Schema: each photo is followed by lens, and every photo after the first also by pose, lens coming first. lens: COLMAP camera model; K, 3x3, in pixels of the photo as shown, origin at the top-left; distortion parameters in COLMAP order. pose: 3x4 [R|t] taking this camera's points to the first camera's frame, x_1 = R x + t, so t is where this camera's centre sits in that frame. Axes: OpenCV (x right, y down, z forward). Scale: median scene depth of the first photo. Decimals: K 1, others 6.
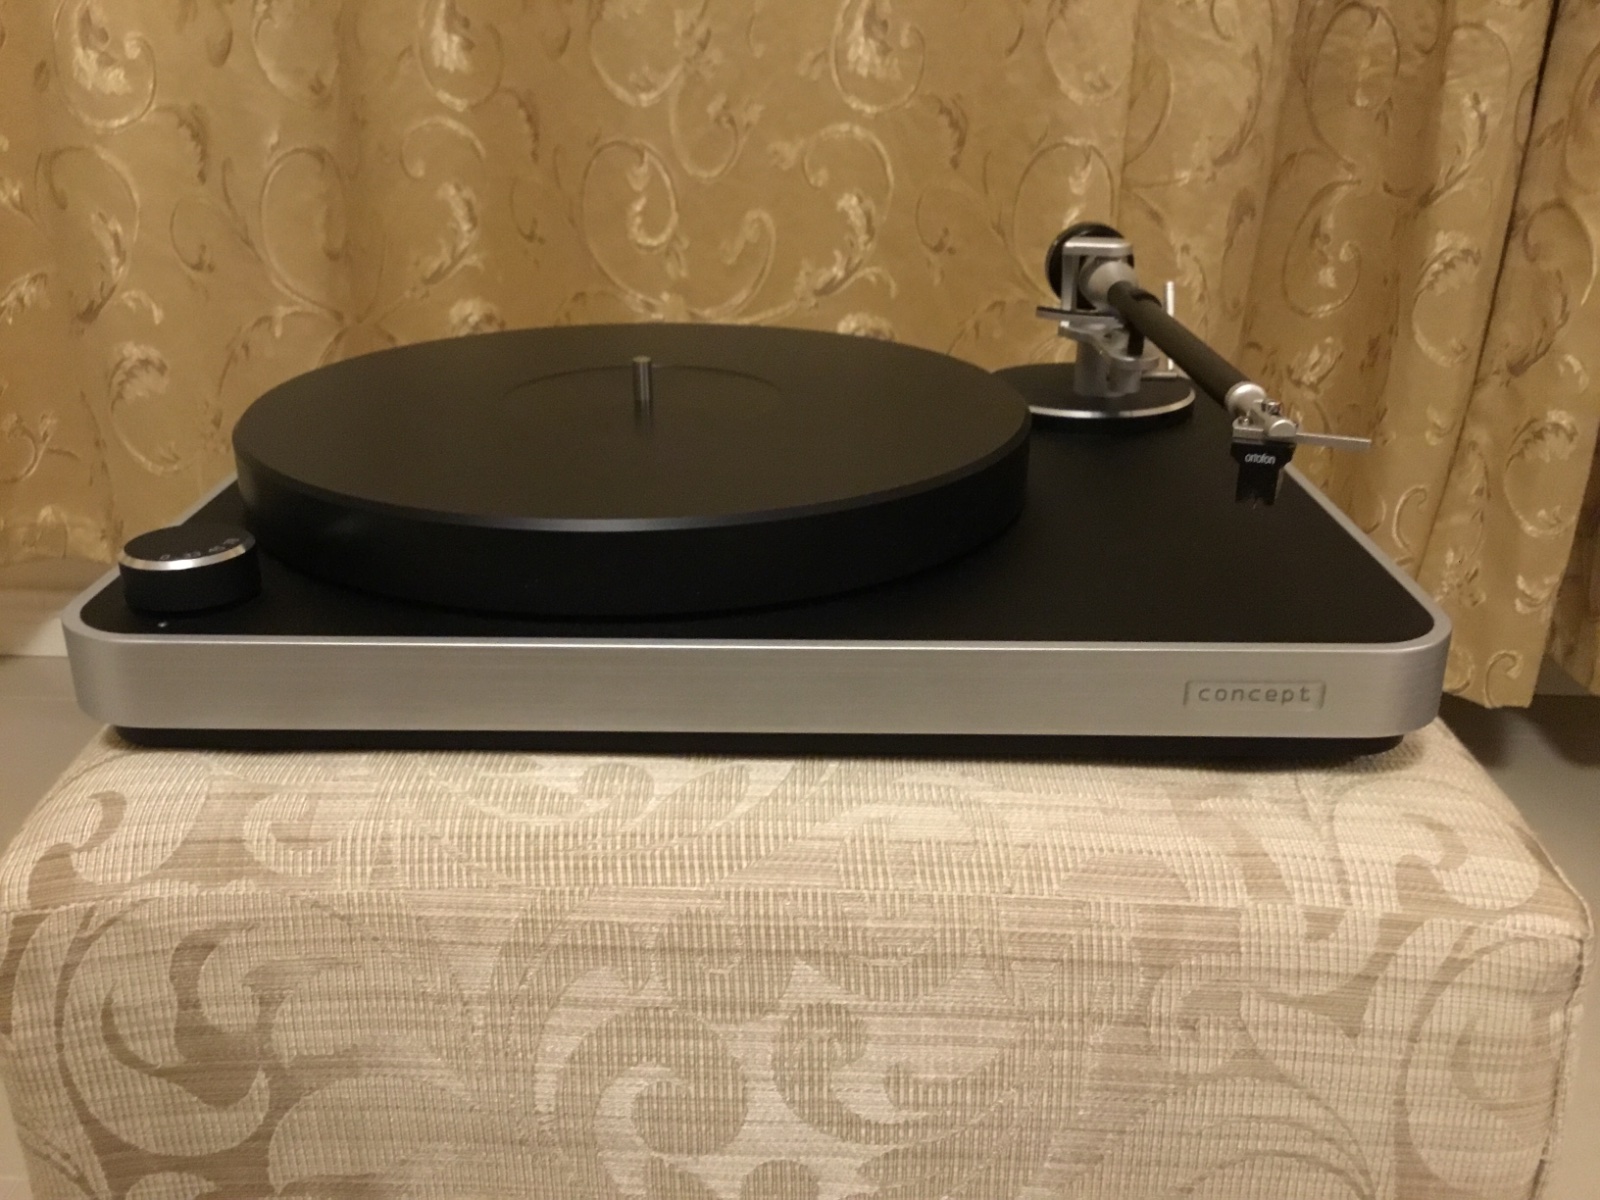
lens RADIAL K [[1525.8, 0, 816.7], [0, 1525.8, 604.1], [0, 0, 1]] dist [-0.025207, 0.000000]
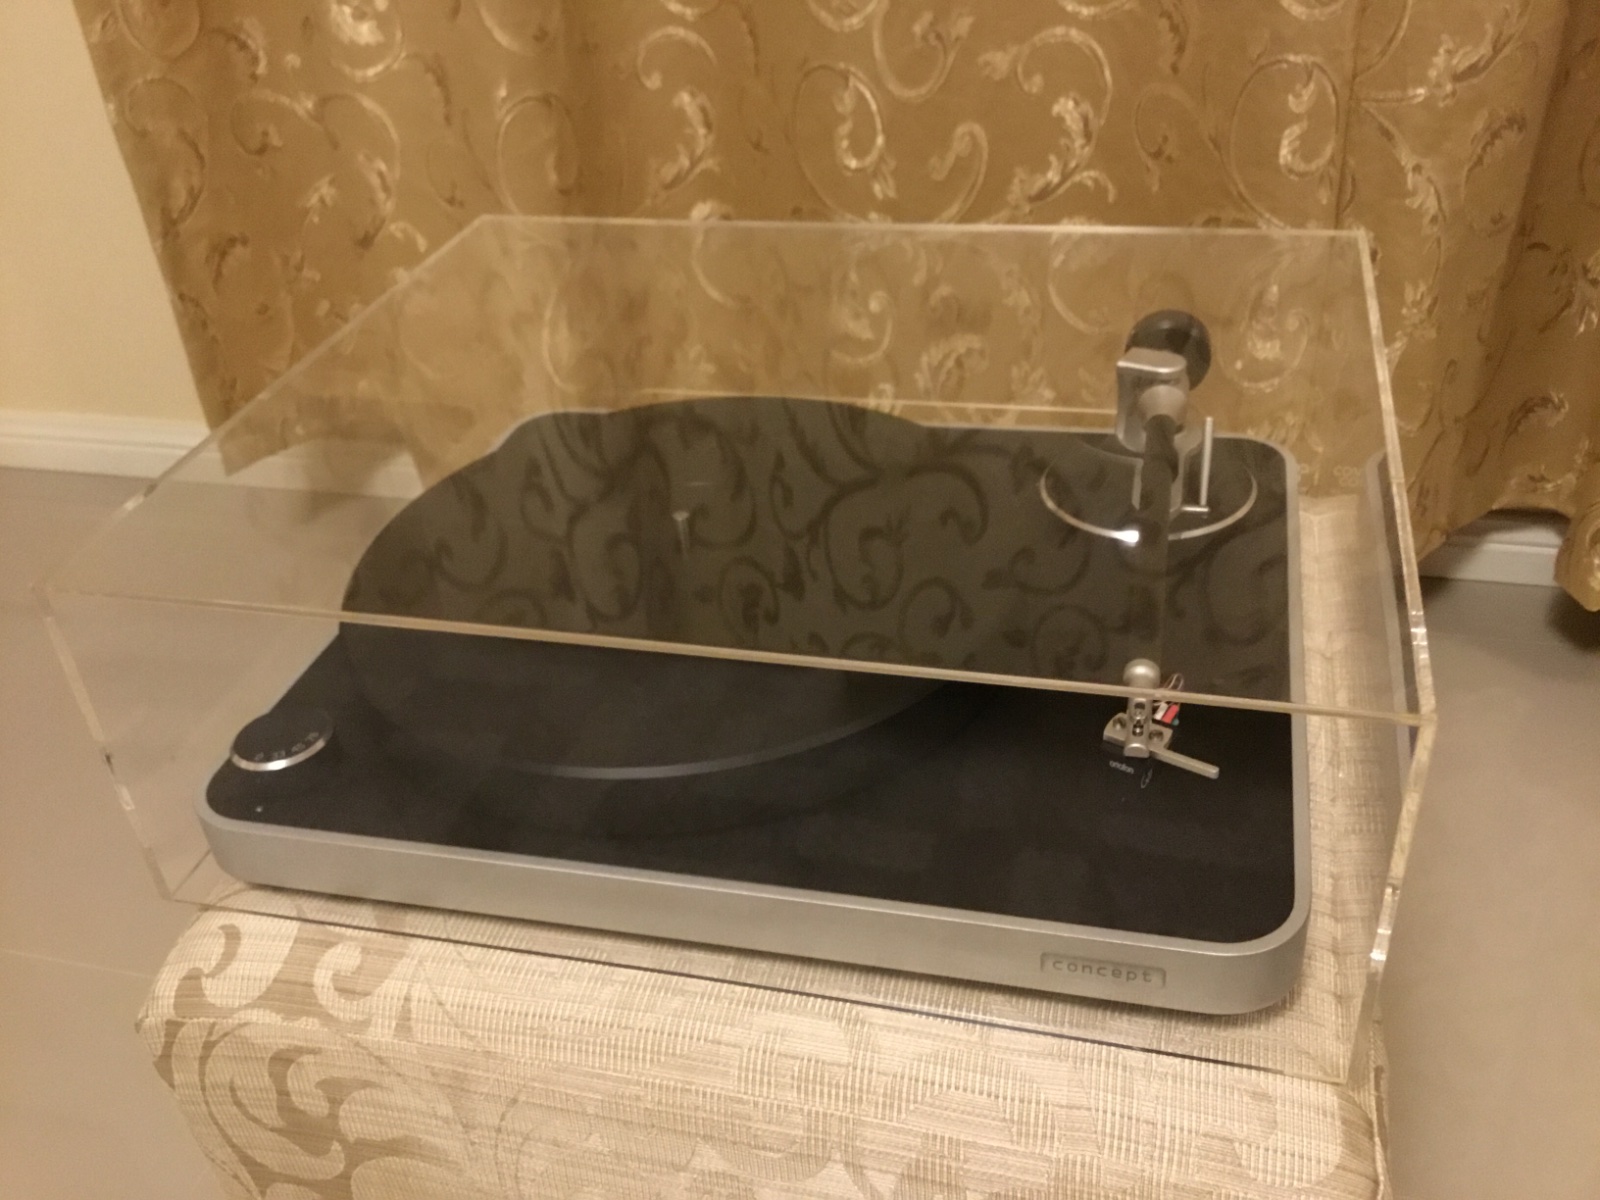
lens RADIAL K [[1525.8, 0, 796.0], [0, 1525.8, 591.2], [0, 0, 1]] dist [-0.025207, 0.000000]
pose [[0.961790, 0.063609, -0.266297, 0.362520], [-0.003786, 0.975634, 0.219371, -0.474118], [0.273762, -0.209980, 0.938596, -0.063117]]
